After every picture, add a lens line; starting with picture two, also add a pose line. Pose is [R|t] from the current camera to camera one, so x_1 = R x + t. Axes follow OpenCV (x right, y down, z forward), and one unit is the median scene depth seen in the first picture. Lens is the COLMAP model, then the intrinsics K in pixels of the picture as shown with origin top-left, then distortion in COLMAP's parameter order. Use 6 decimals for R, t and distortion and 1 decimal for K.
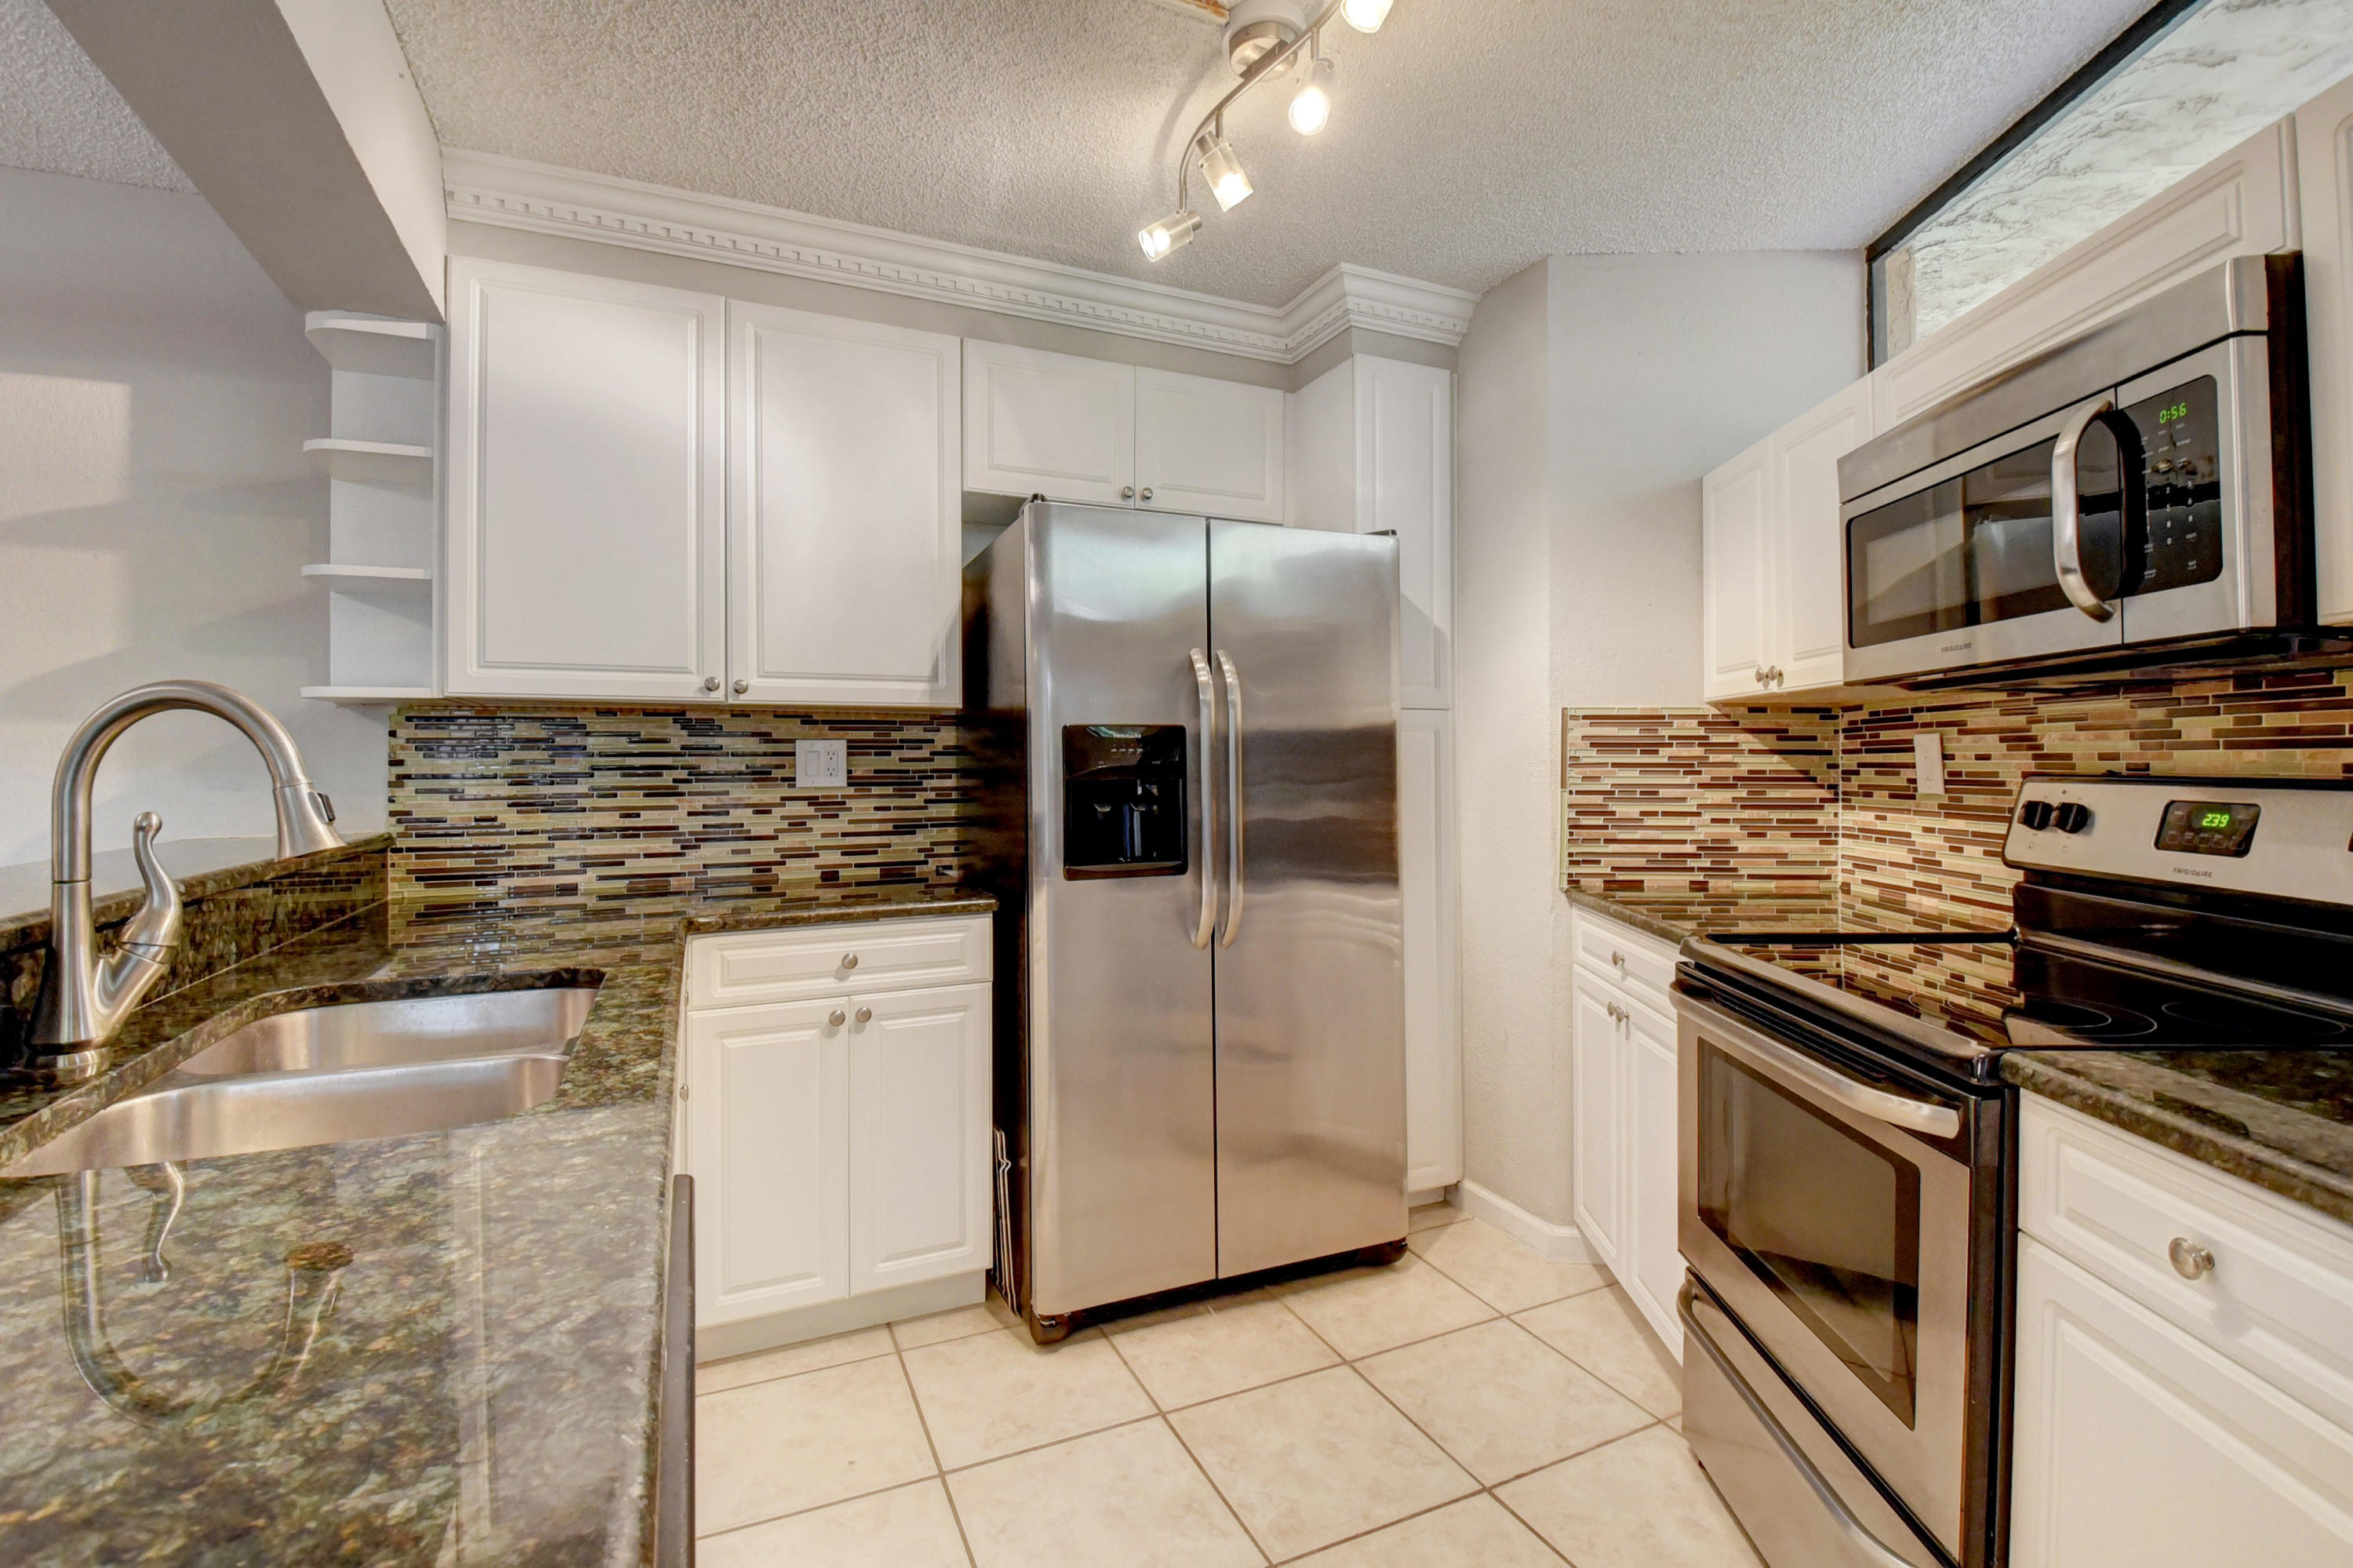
lens RADIAL K [[1043.2, 0, 1163.9], [0, 1043.2, 752.0], [0, 0, 1]] dist [0.026519, -0.031246]
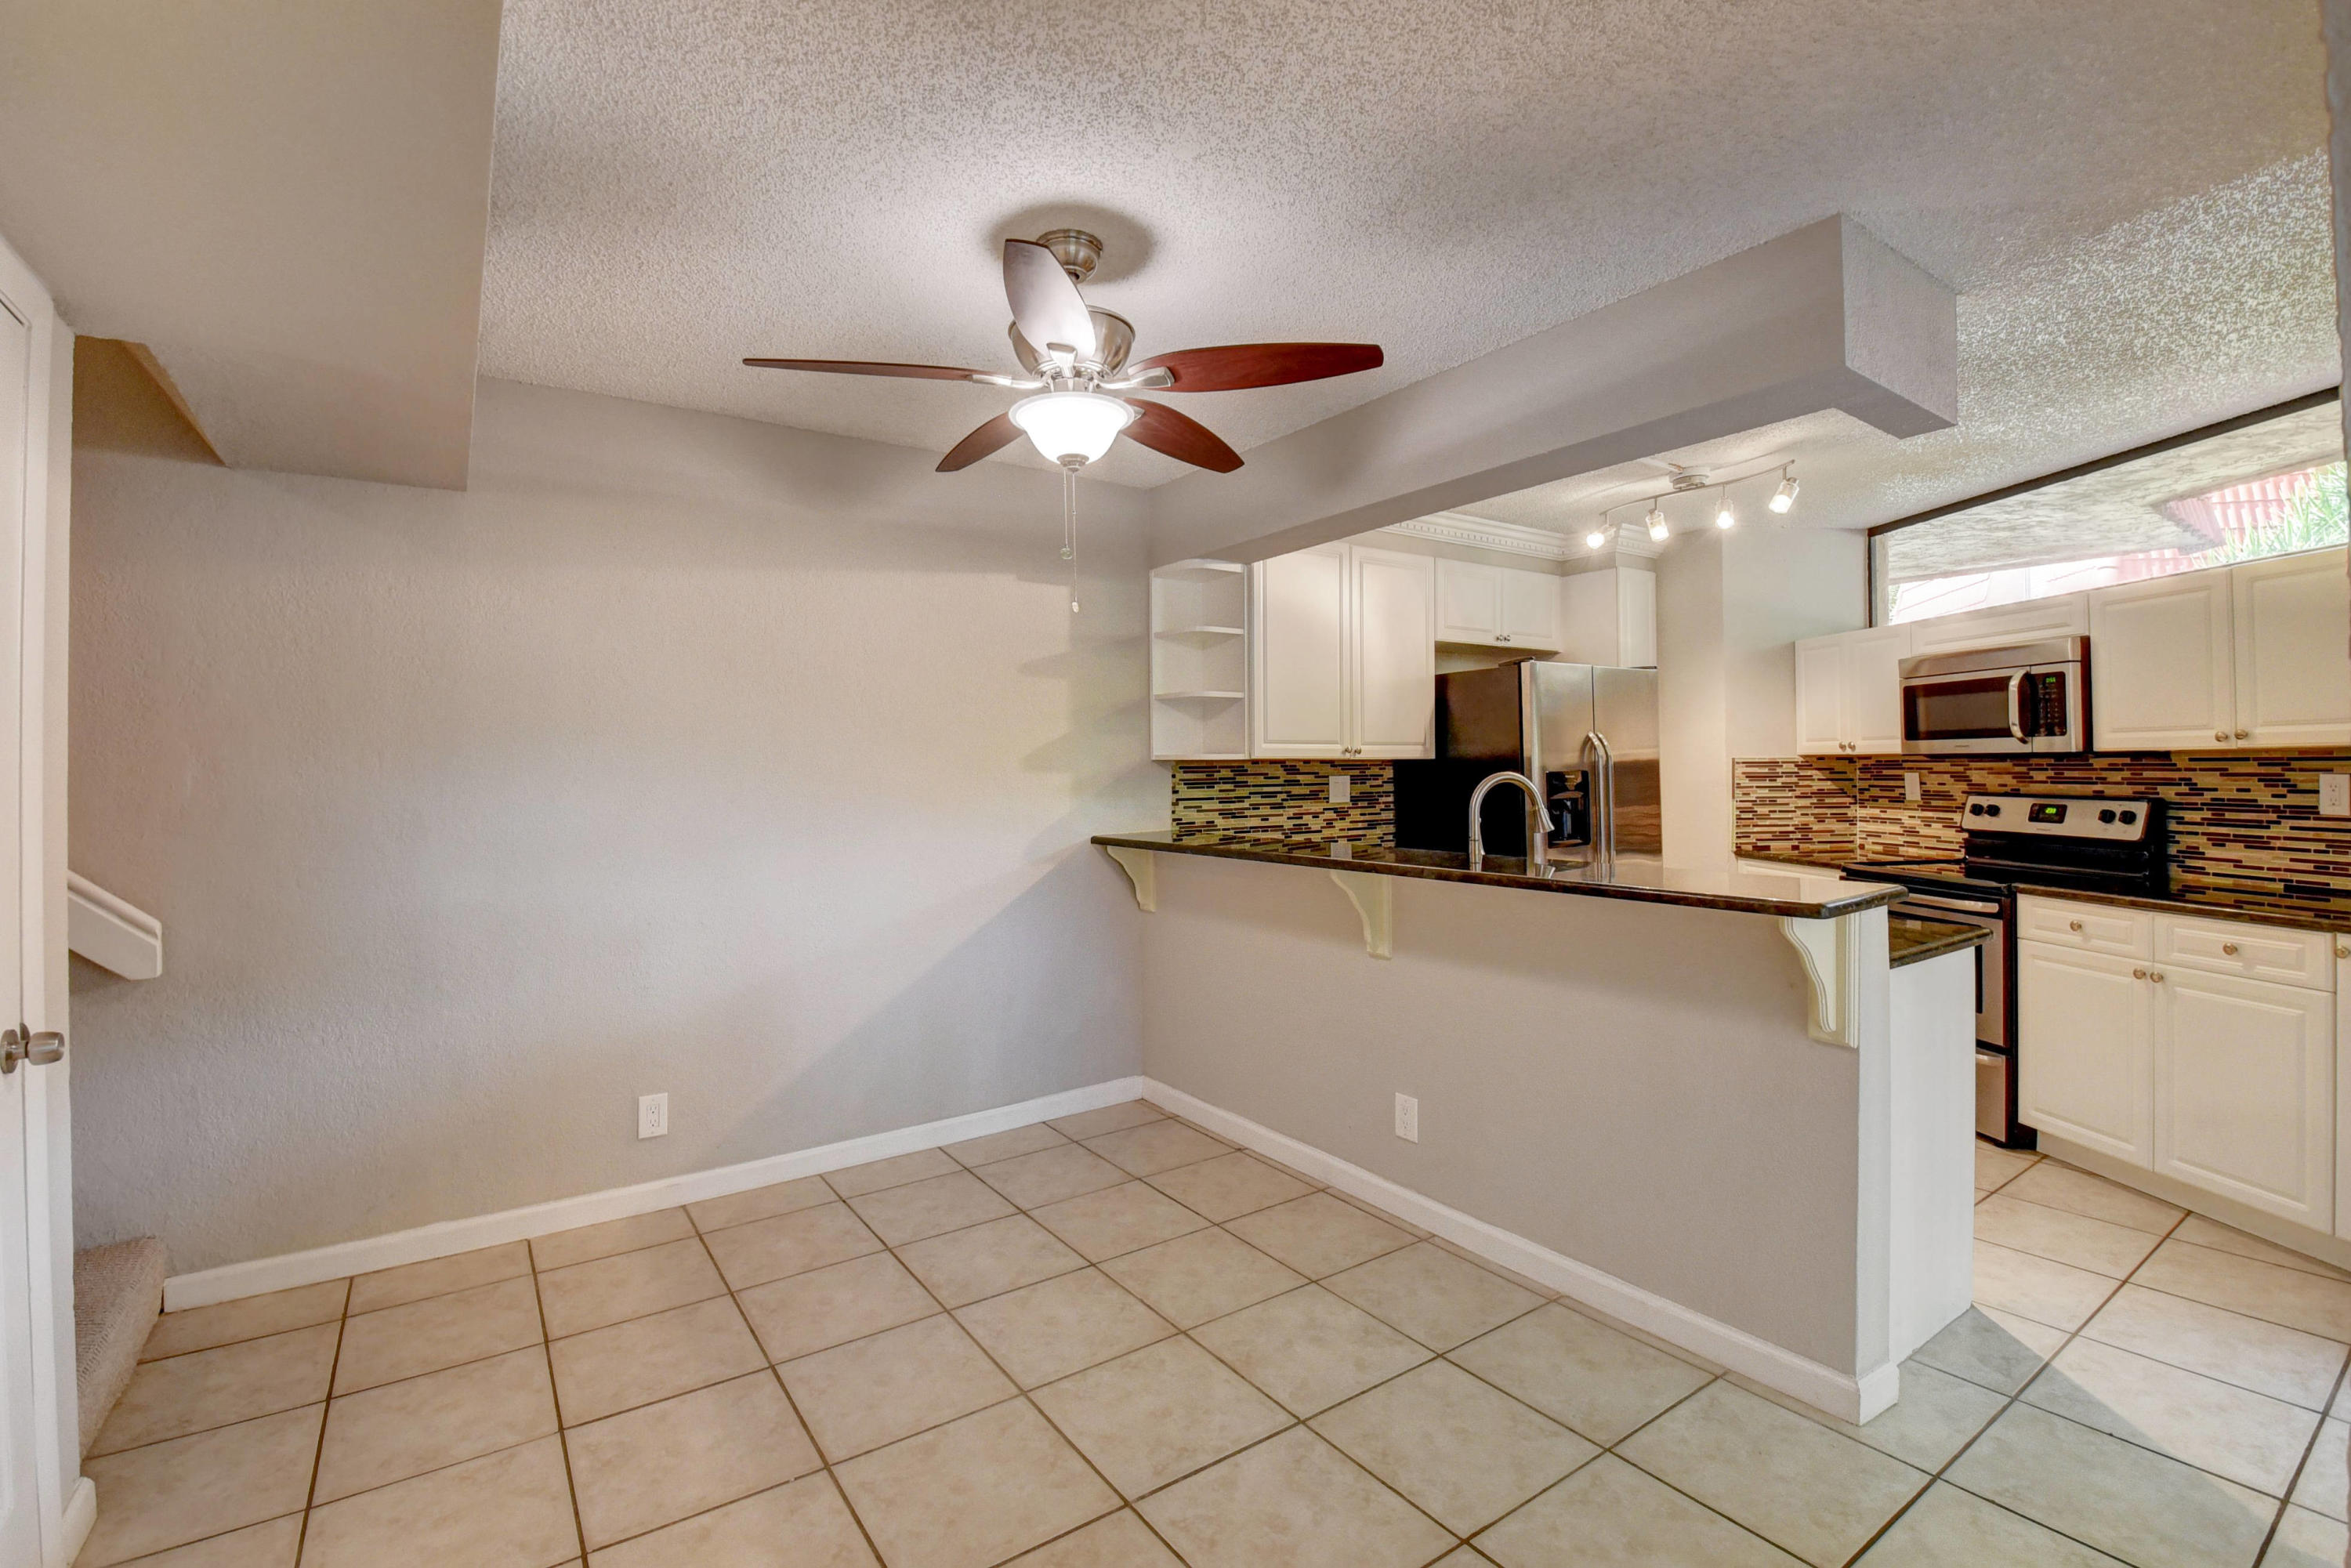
lens RADIAL K [[1046.1, 0, 1171.3], [0, 1046.1, 747.3], [0, 0, 1]] dist [0.000948, -0.013933]
pose [[0.983937, -0.001698, 0.178507, -1.026296], [0.003456, 0.999949, -0.009535, -0.048143], [-0.178482, 0.009999, 0.983892, -0.751966]]
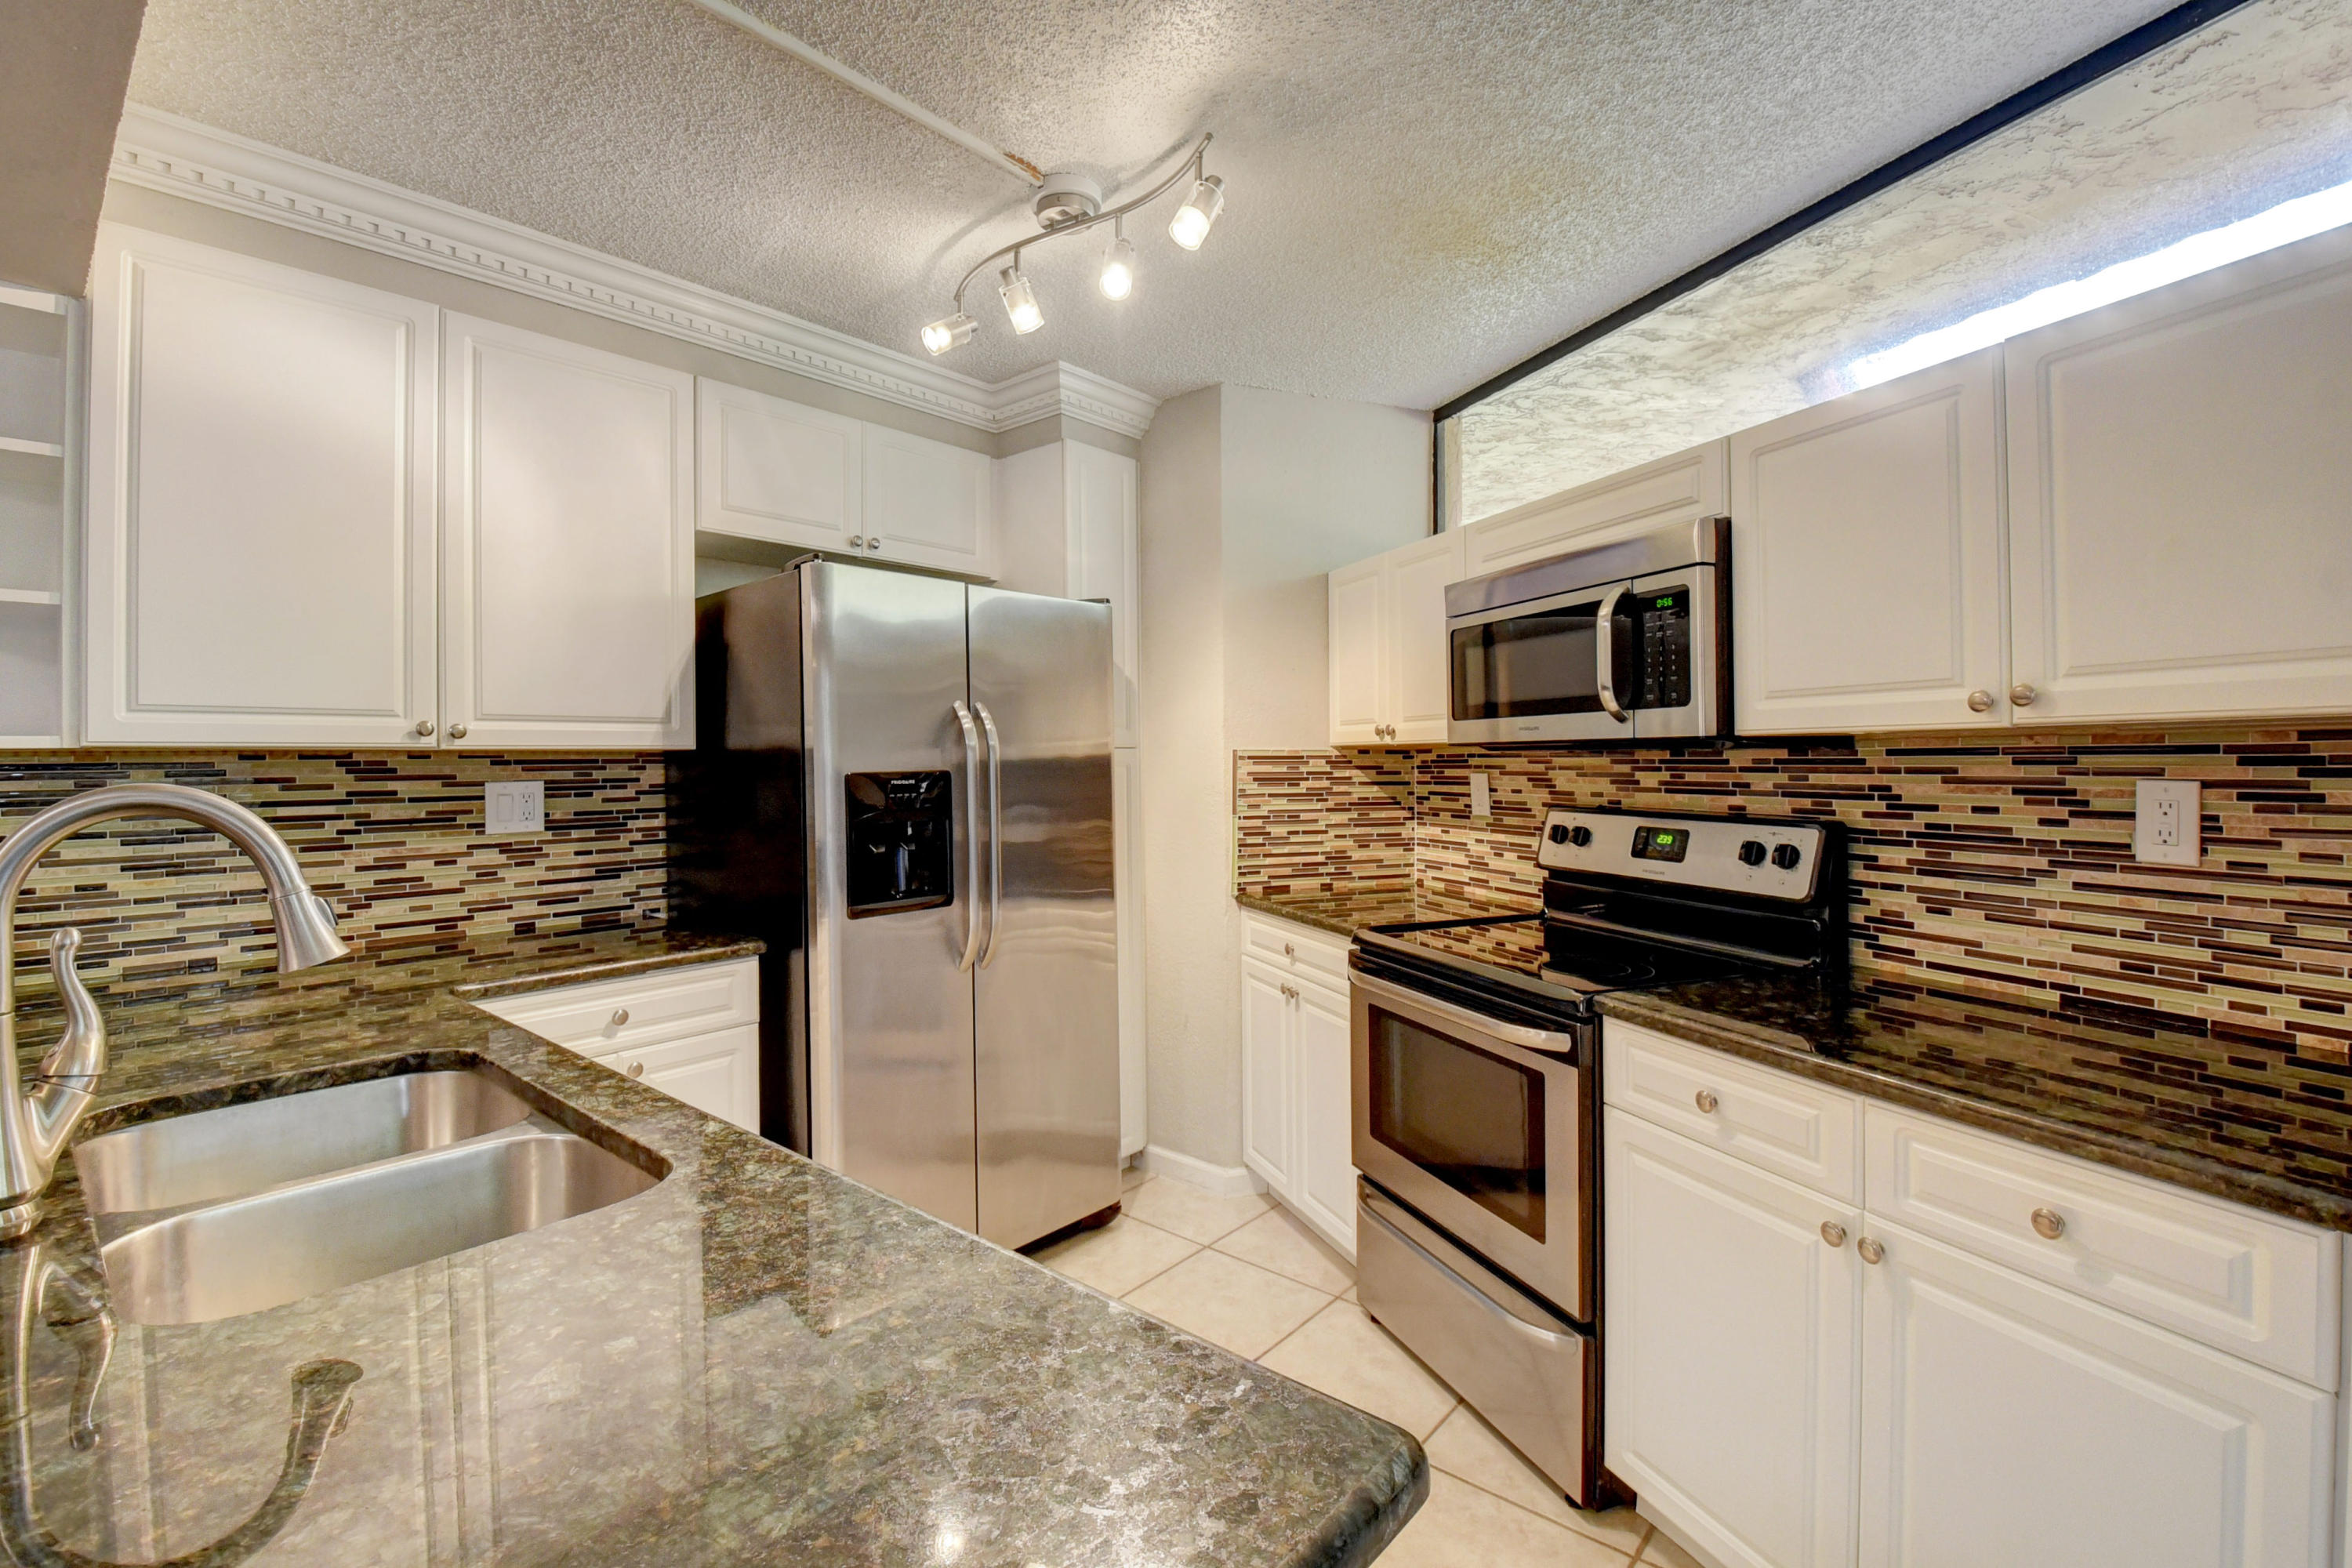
lens RADIAL K [[1042.7, 0, 1163.4], [0, 1042.7, 752.0], [0, 0, 1]] dist [0.026519, -0.031246]
pose [[0.908722, -0.001824, 0.417399, -0.216586], [0.001914, 0.999998, 0.000204, -0.041142], [-0.417399, 0.000614, 0.908723, -0.090947]]
